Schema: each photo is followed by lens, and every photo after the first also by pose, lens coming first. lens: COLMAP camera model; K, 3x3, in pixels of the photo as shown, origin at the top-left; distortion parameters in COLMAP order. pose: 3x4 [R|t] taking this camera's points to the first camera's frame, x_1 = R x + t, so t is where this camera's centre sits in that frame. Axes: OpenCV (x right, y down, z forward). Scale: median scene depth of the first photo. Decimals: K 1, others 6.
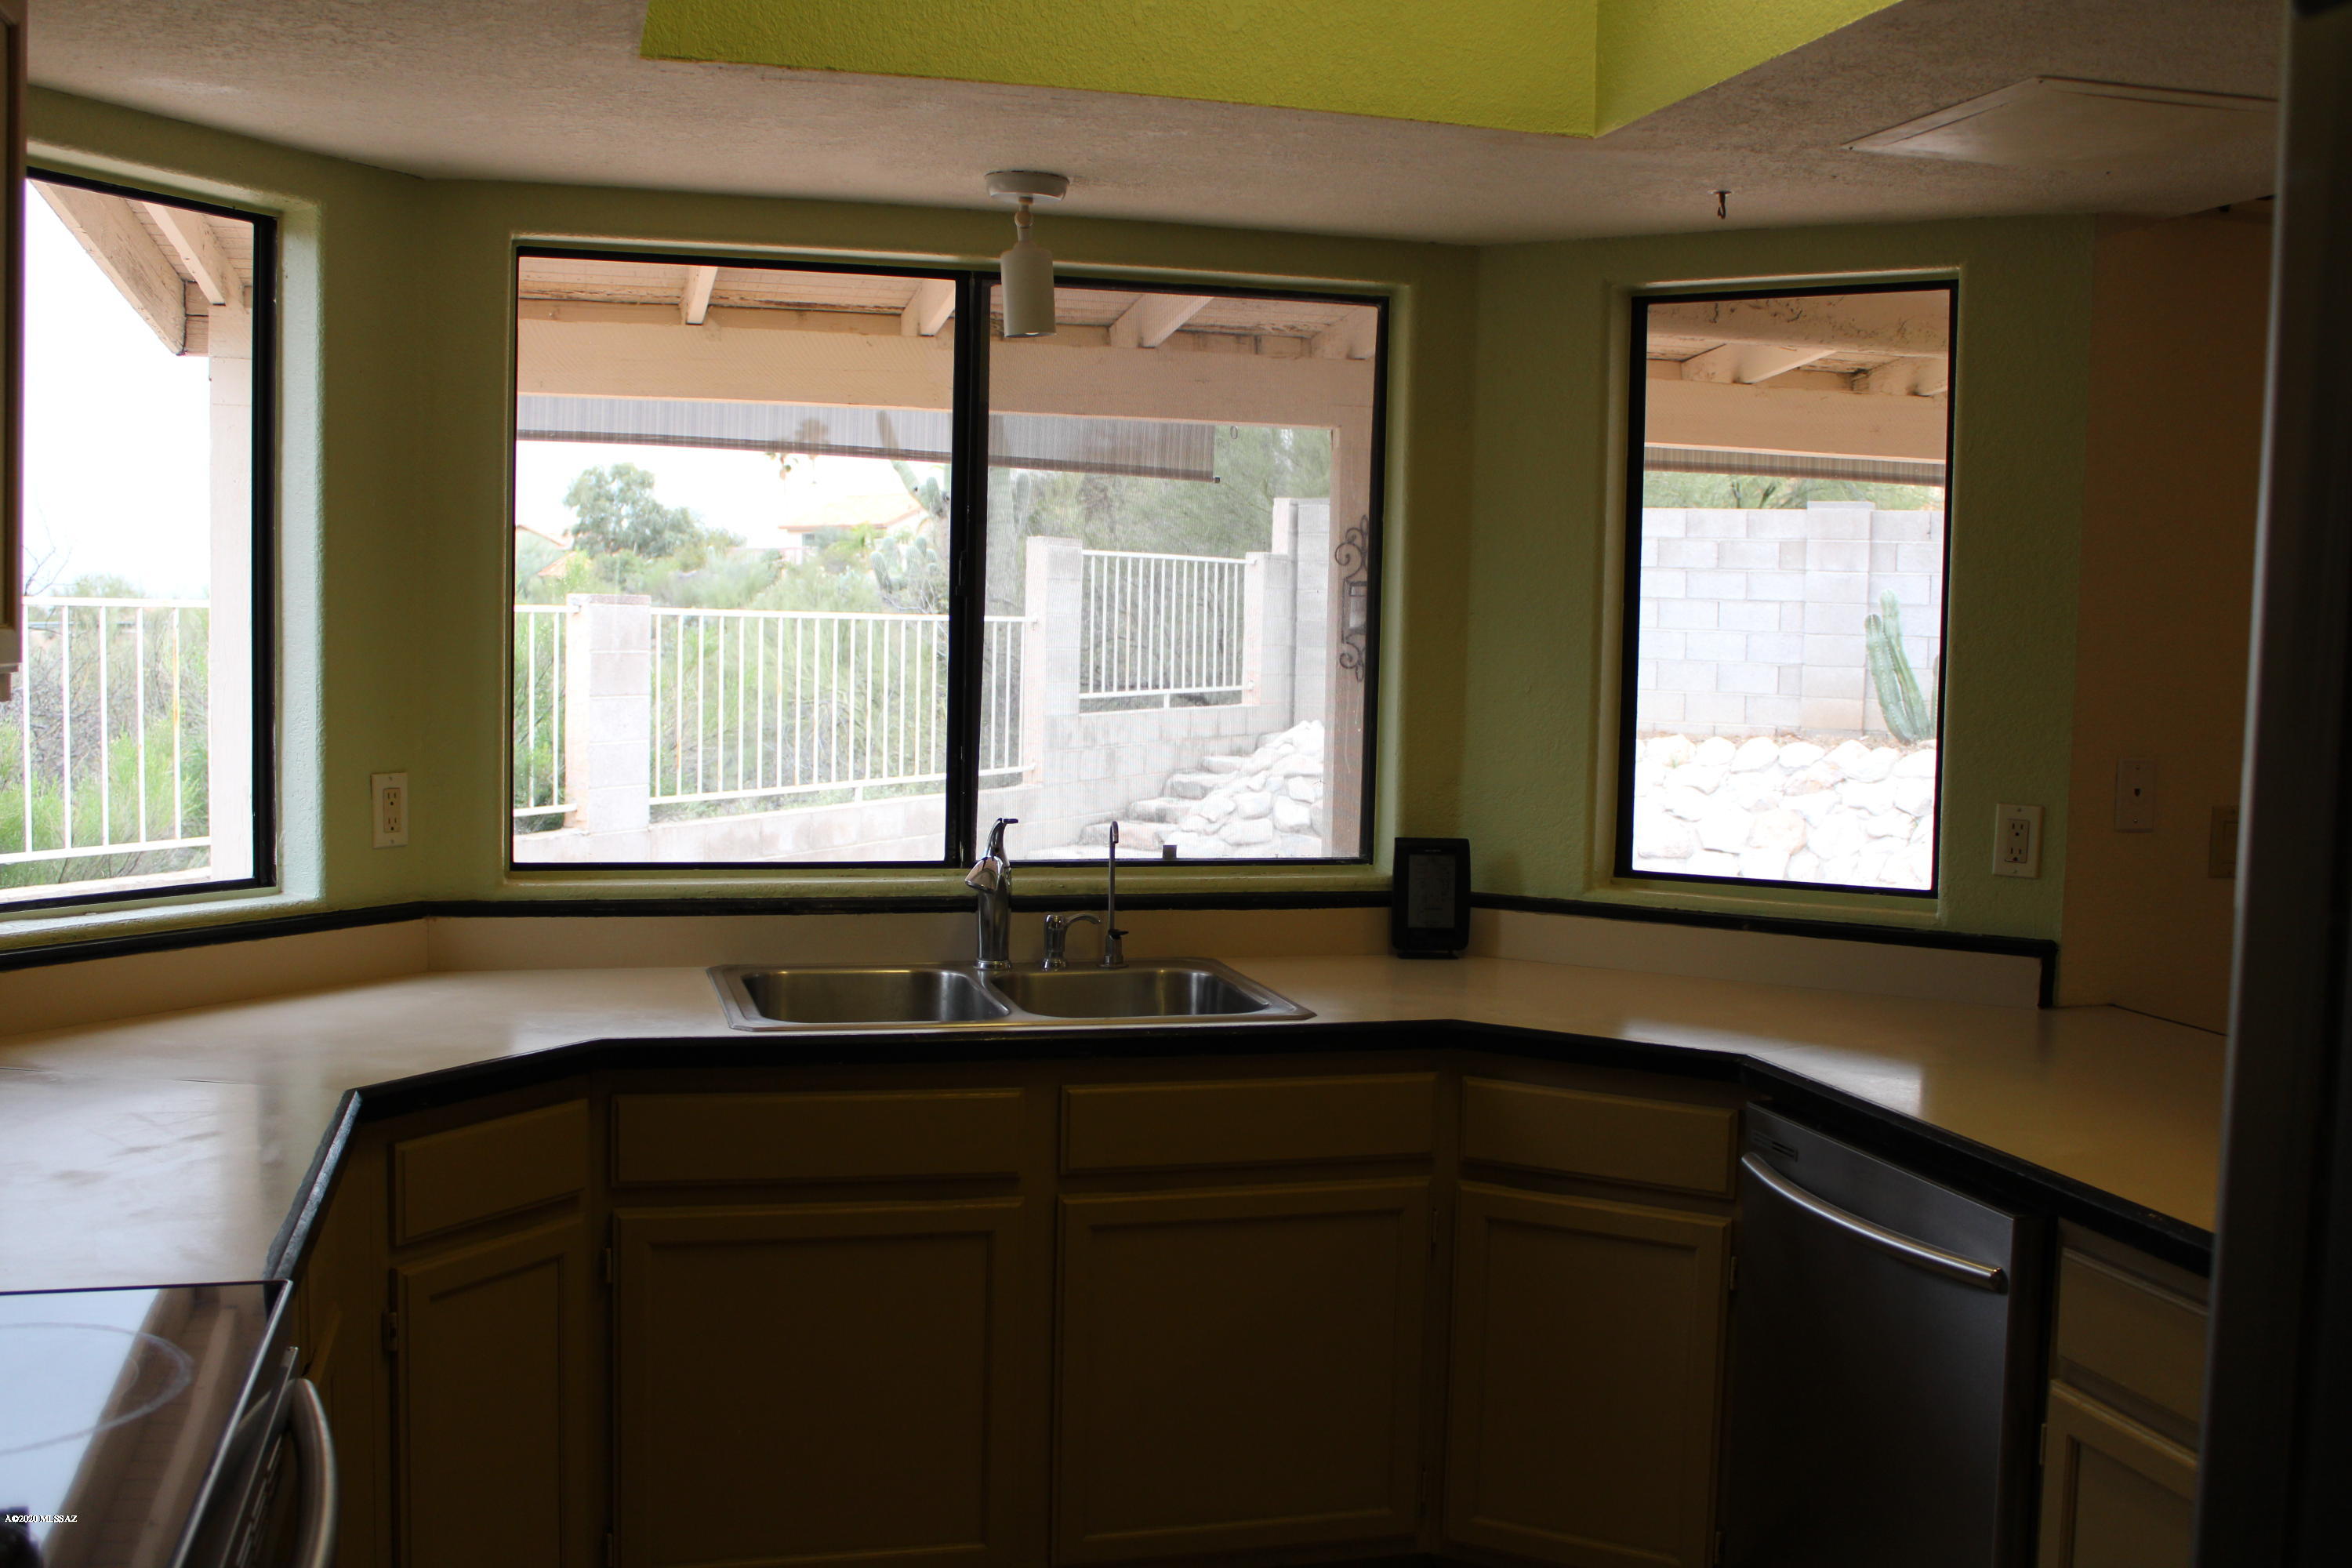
lens RADIAL K [[2263.9, 0, 1176.5], [0, 2263.9, 768.8], [0, 0, 1]] dist [-0.171175, 0.000000]
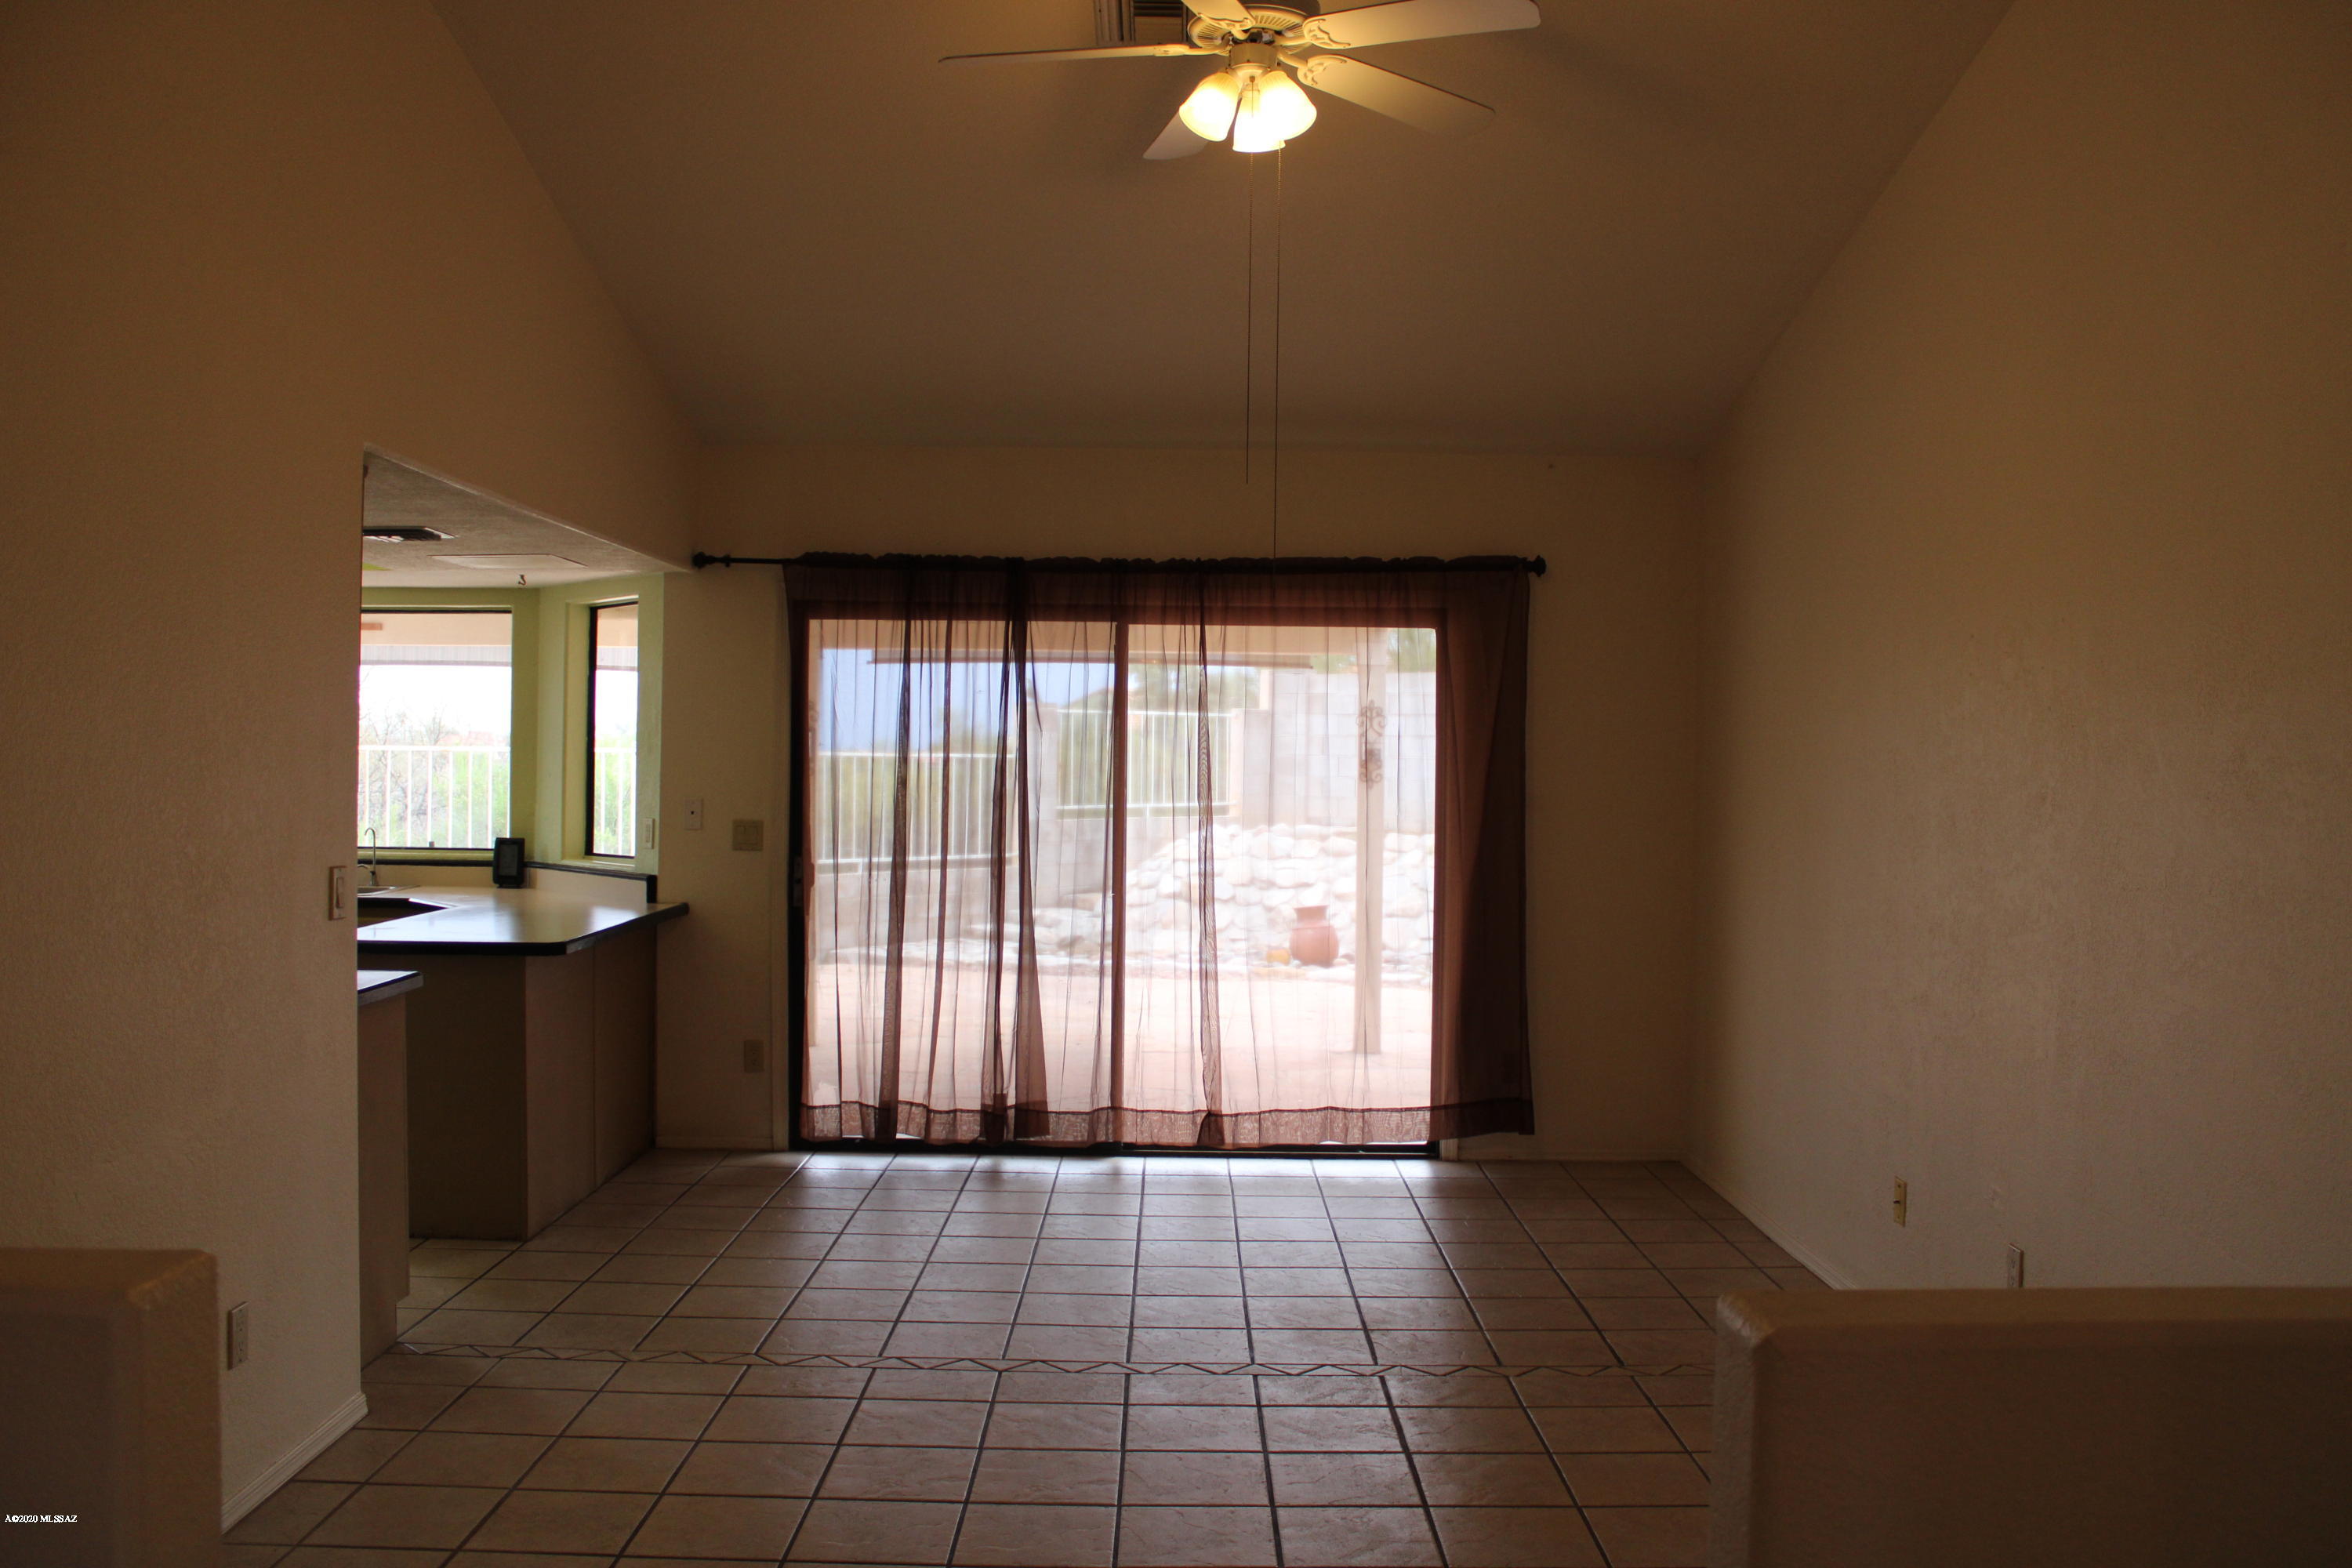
lens RADIAL K [[1974.6, 0, 1174.0], [0, 1974.6, 781.7], [0, 0, 1]] dist [0.002766, 0.001786]
pose [[0.965196, -0.005985, -0.261460, 1.329163], [-0.008929, 0.998401, -0.055816, 0.081521], [0.261376, 0.056208, 0.963599, -0.829191]]
